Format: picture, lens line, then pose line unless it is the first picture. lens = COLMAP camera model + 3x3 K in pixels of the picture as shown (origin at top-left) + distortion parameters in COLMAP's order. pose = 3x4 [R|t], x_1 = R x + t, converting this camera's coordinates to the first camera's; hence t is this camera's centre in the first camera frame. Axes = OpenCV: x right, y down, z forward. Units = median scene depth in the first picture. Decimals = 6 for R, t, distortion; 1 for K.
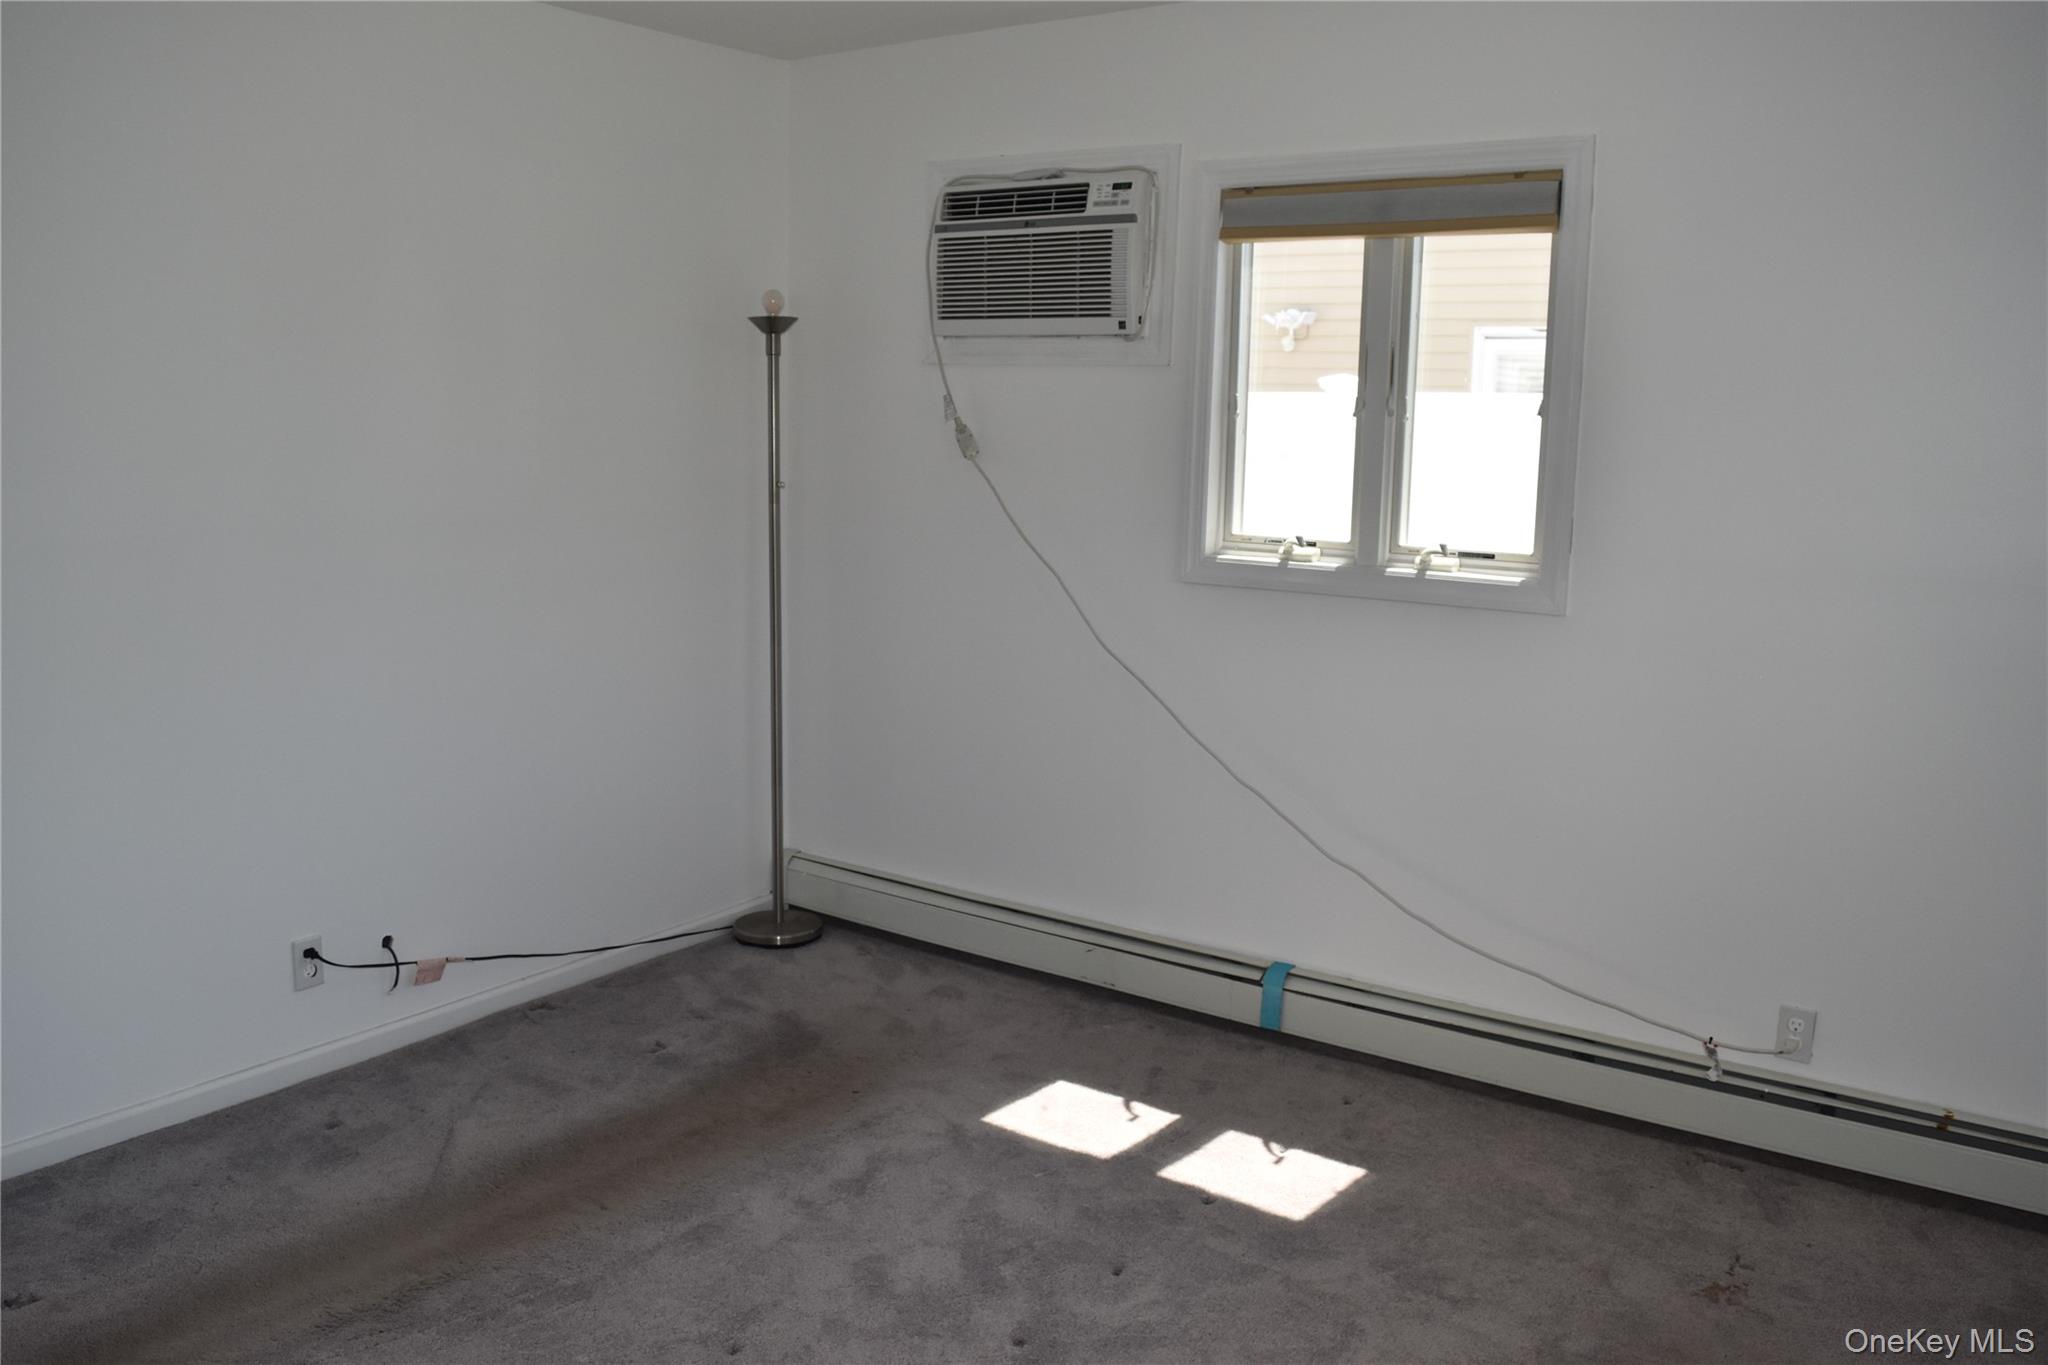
lens RADIAL K [[1607.1, 0, 1024.0], [0, 1607.1, 682.5], [0, 0, 1]] dist [-0.097067, 0.025266]
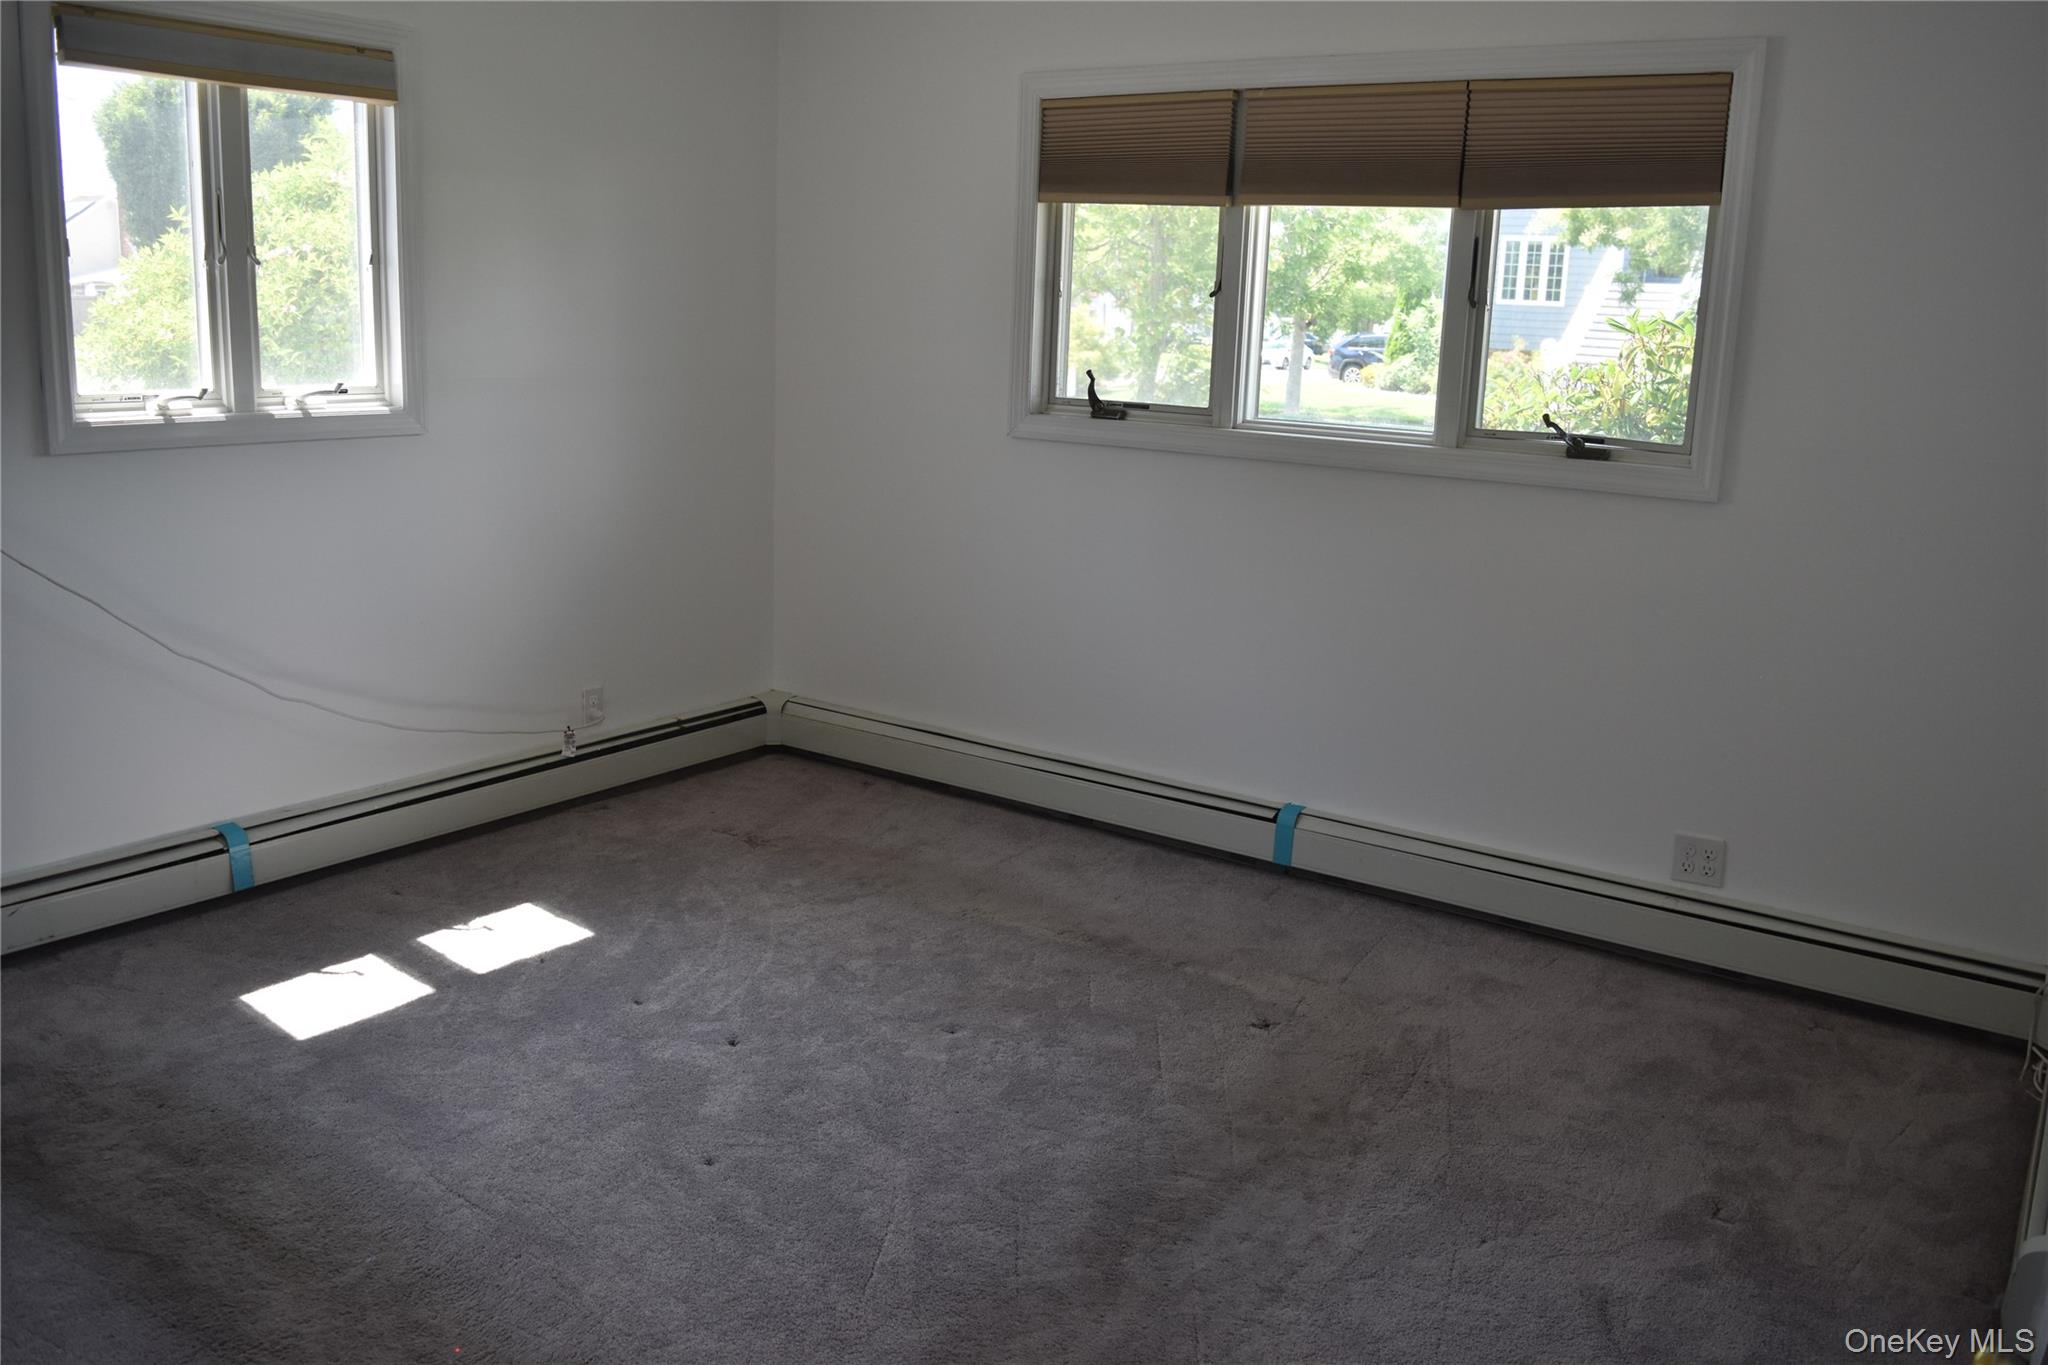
lens RADIAL K [[1653.5, 0, 1024.0], [0, 1653.5, 682.5], [0, 0, 1]] dist [-0.034922, 0.002649]
pose [[-0.008806, -0.243166, 0.969945, -0.920890], [0.119196, 0.962811, 0.242460, -0.109980], [-0.992832, 0.117749, 0.020506, 0.545680]]
